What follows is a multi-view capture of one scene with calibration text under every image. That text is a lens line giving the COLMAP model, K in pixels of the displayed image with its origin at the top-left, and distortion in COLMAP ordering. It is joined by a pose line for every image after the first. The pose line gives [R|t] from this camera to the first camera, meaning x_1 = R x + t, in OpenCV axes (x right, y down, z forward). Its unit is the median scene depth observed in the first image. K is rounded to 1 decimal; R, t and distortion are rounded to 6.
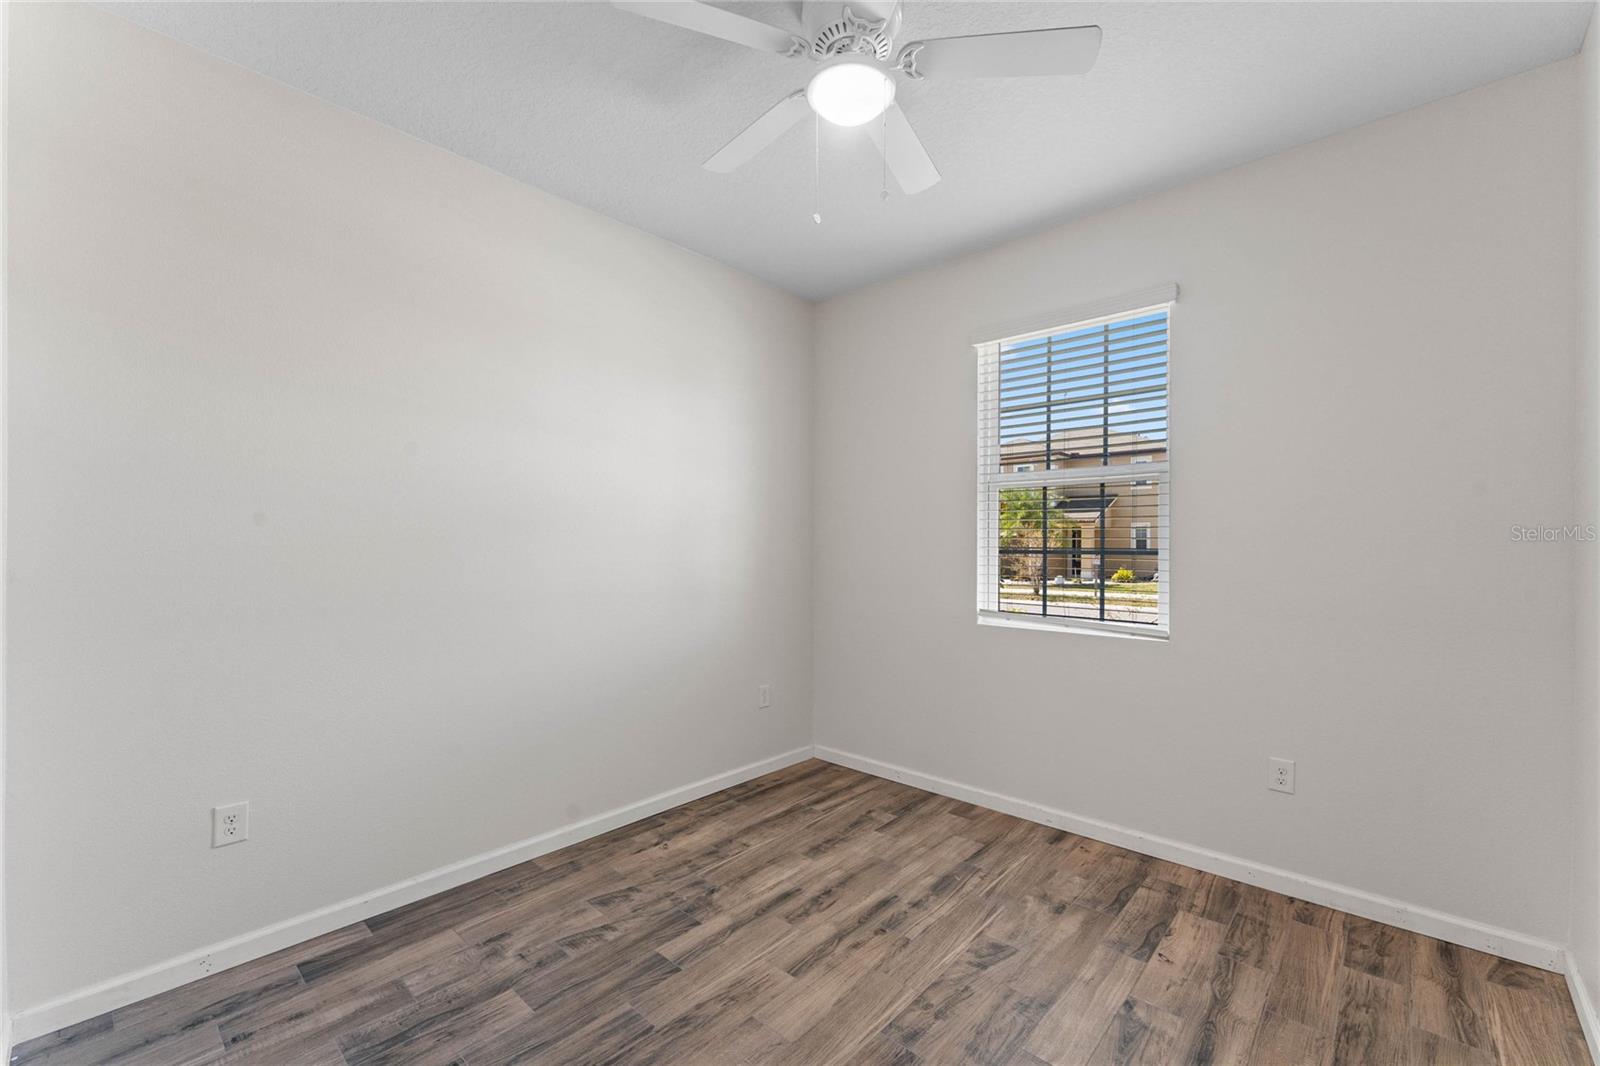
lens RADIAL K [[650.4, 0, 804.1], [0, 650.4, 566.4], [0, 0, 1]] dist [0.004129, -0.000848]
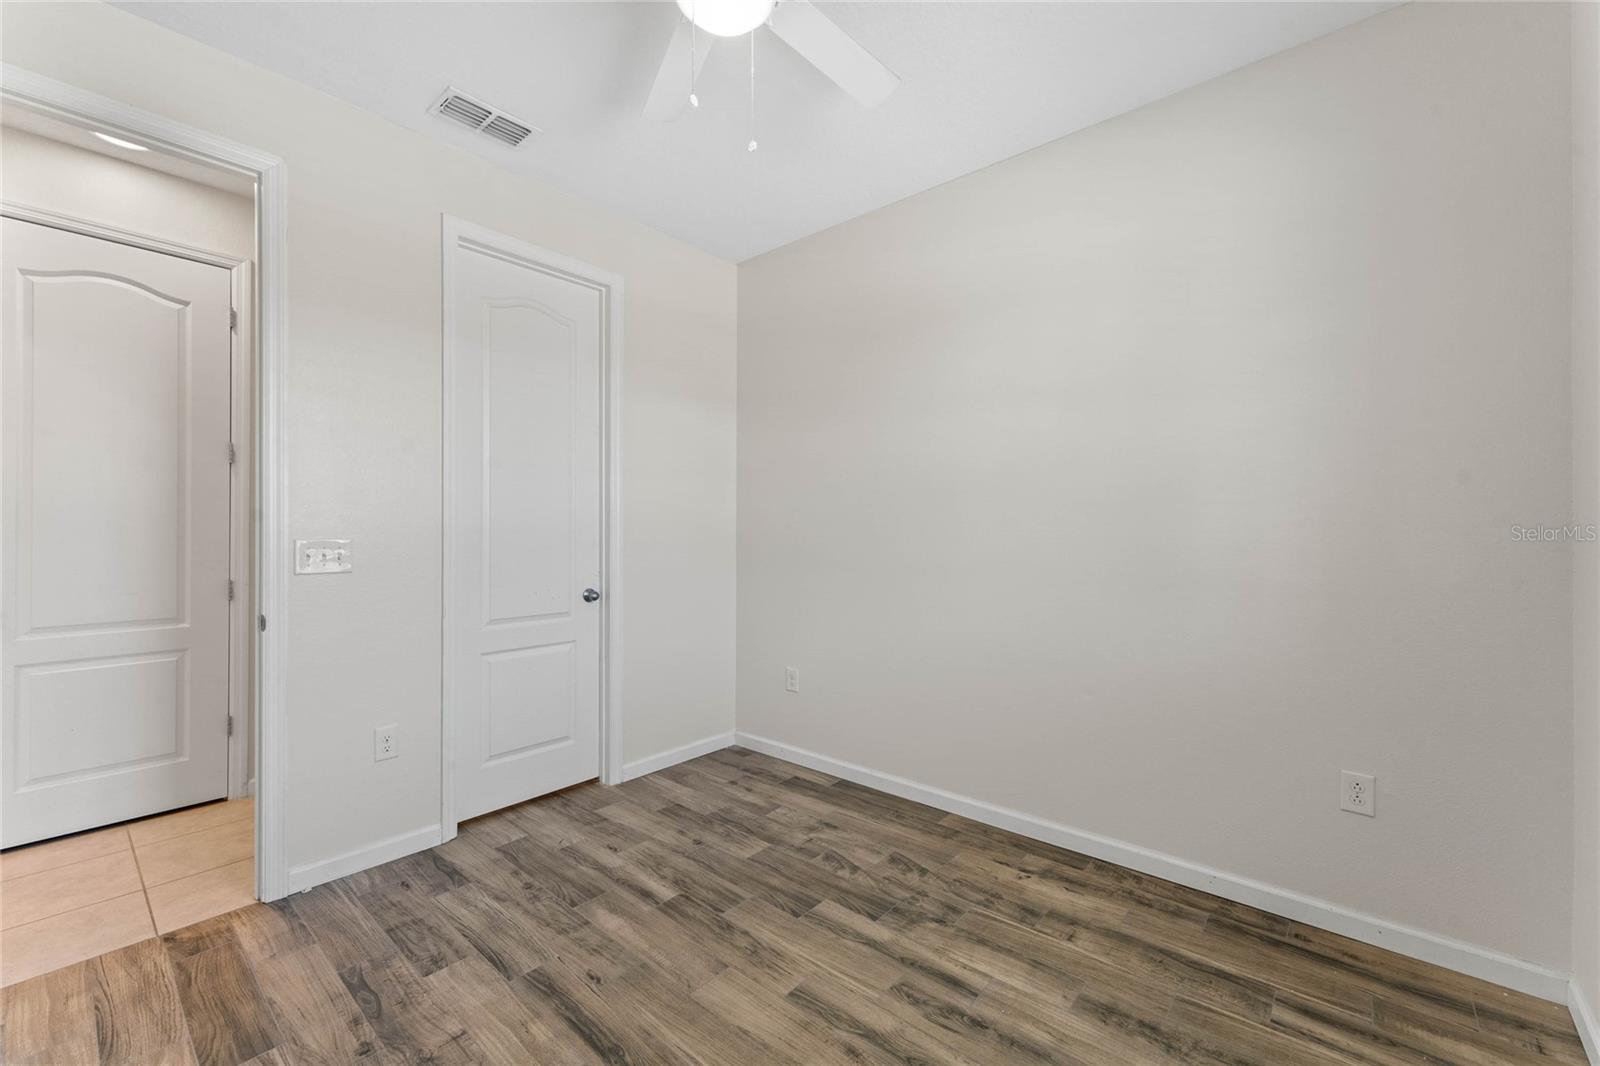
lens RADIAL K [[650.4, 0, 800.6], [0, 650.4, 533.6], [0, 0, 1]] dist [0.004129, -0.000848]
pose [[0.033602, 0.005498, -0.999420, 0.716265], [-0.034335, 0.999401, 0.004343, -0.002759], [0.998845, 0.034169, 0.033771, 0.793944]]
